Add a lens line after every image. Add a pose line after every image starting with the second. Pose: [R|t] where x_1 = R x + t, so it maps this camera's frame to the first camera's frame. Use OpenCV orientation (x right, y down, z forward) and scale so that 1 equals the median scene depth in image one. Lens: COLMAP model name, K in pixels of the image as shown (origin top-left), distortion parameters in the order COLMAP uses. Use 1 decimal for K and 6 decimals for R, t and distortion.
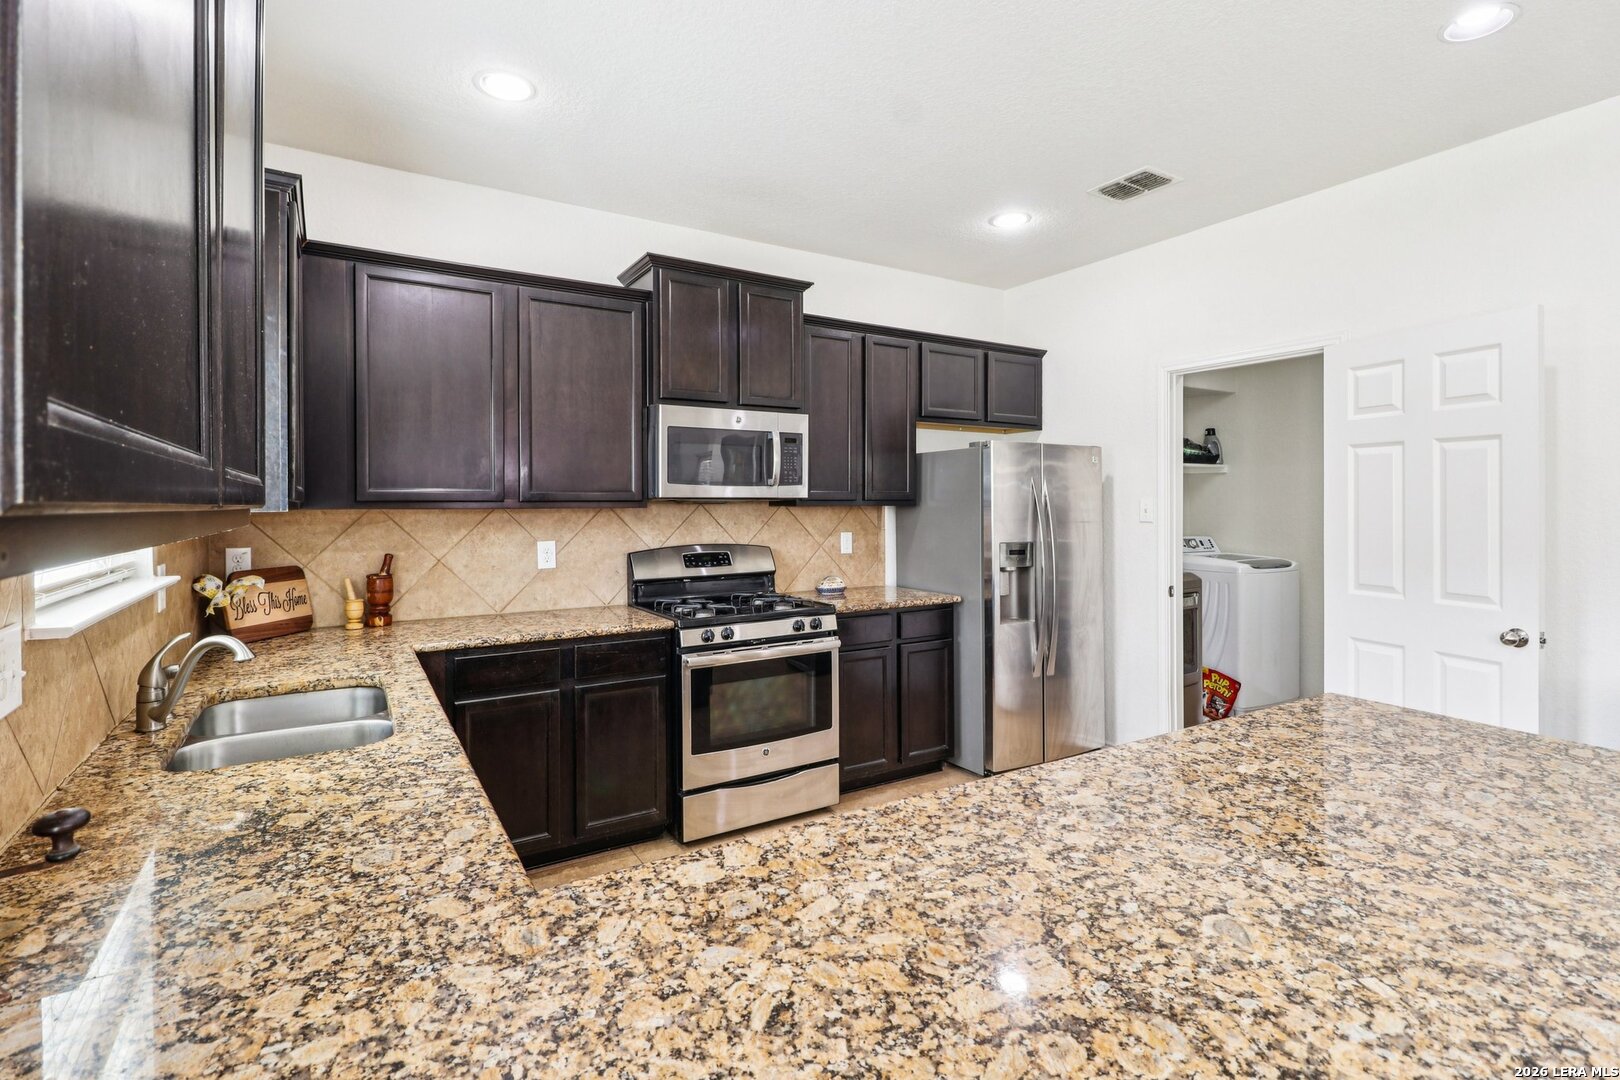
lens RADIAL K [[763.5, 0, 806.3], [0, 763.5, 514.6], [0, 0, 1]] dist [0.020993, -0.020358]
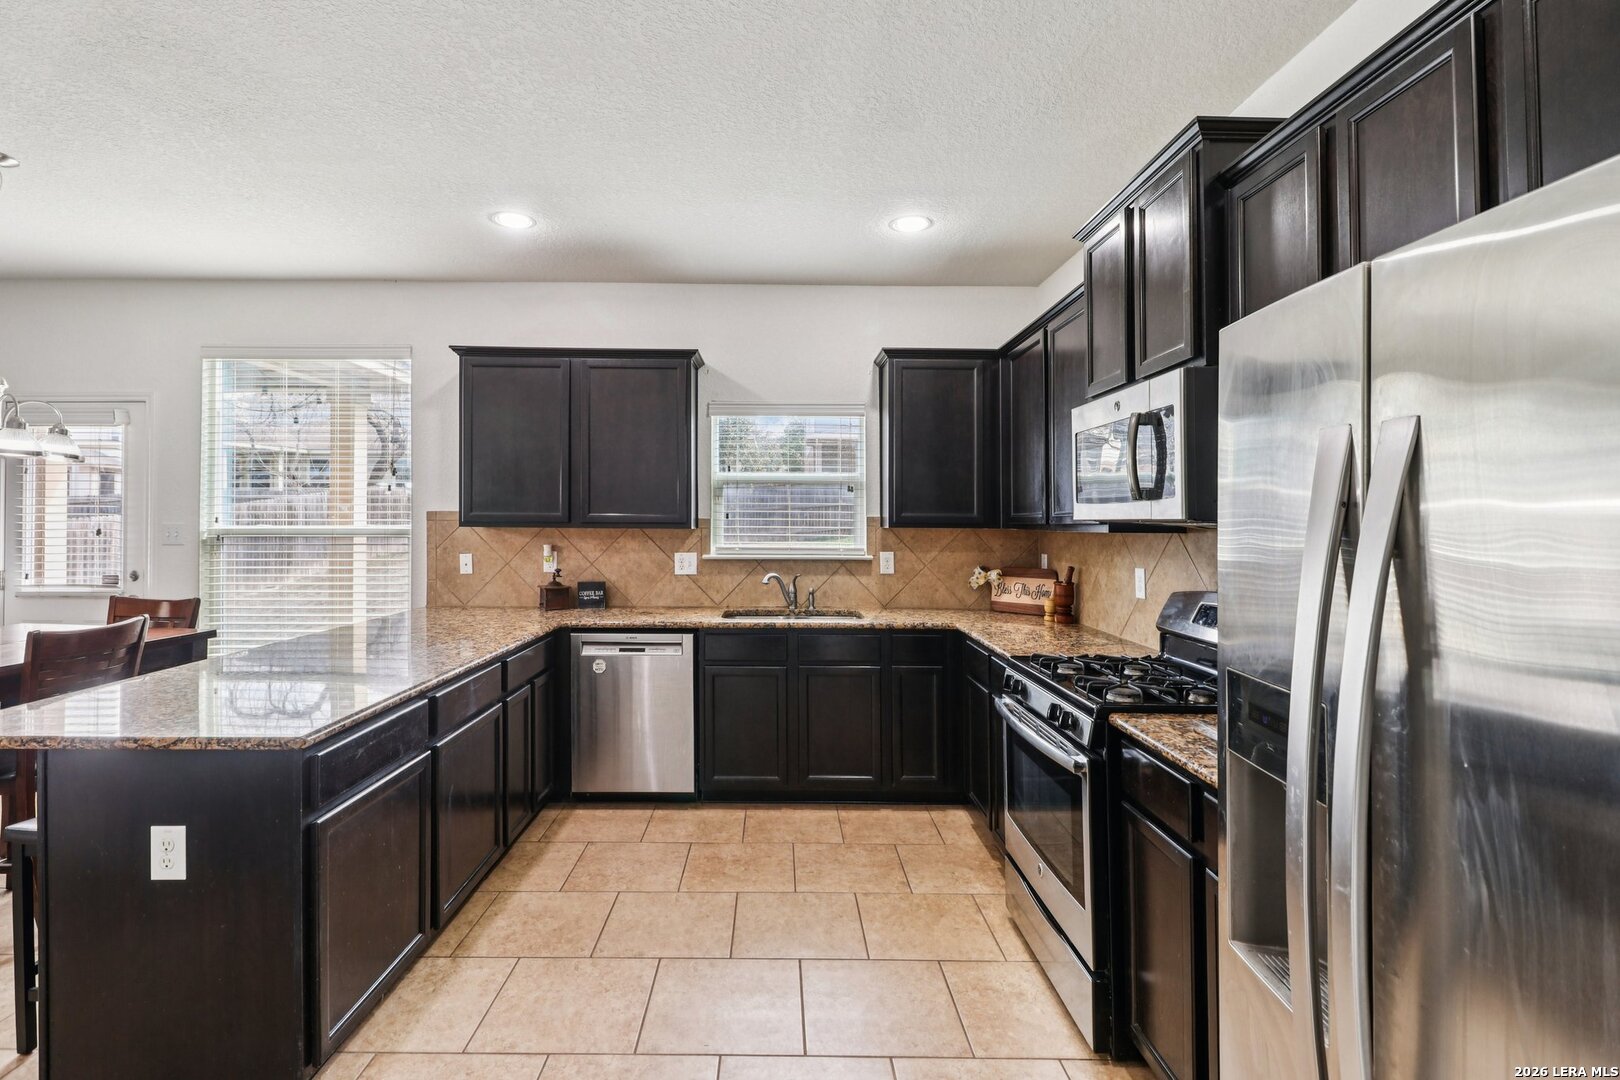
lens RADIAL K [[768.4, 0, 775.1], [0, 768.4, 500.3], [0, 0, 1]] dist [0.021694, -0.030356]
pose [[-0.522442, -0.022982, -0.852365, 0.689889], [-0.016005, 0.999725, -0.017145, -0.023485], [0.852525, 0.004685, -0.522666, 1.128142]]
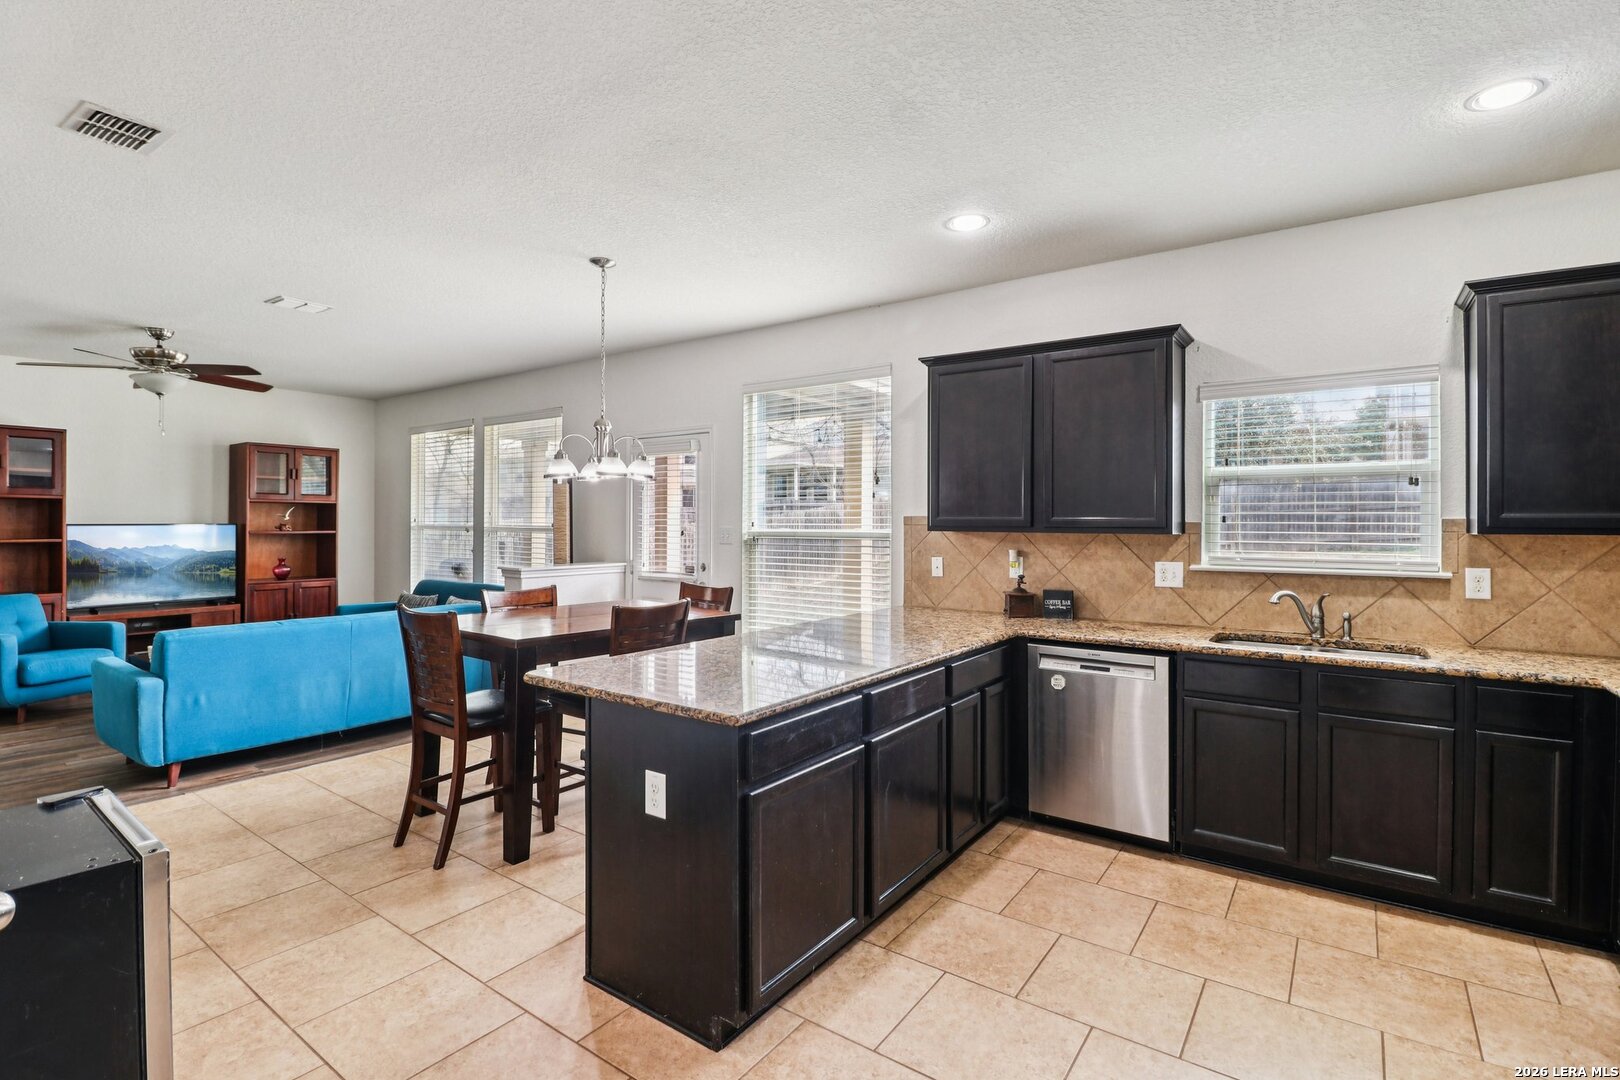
lens RADIAL K [[763.5, 0, 806.3], [0, 763.5, 514.6], [0, 0, 1]] dist [0.020993, -0.020358]
pose [[-0.920866, -0.003944, -0.389859, 0.583276], [-0.005635, 0.999979, 0.003193, -0.024539], [0.389838, 0.005137, -0.920869, 1.144798]]
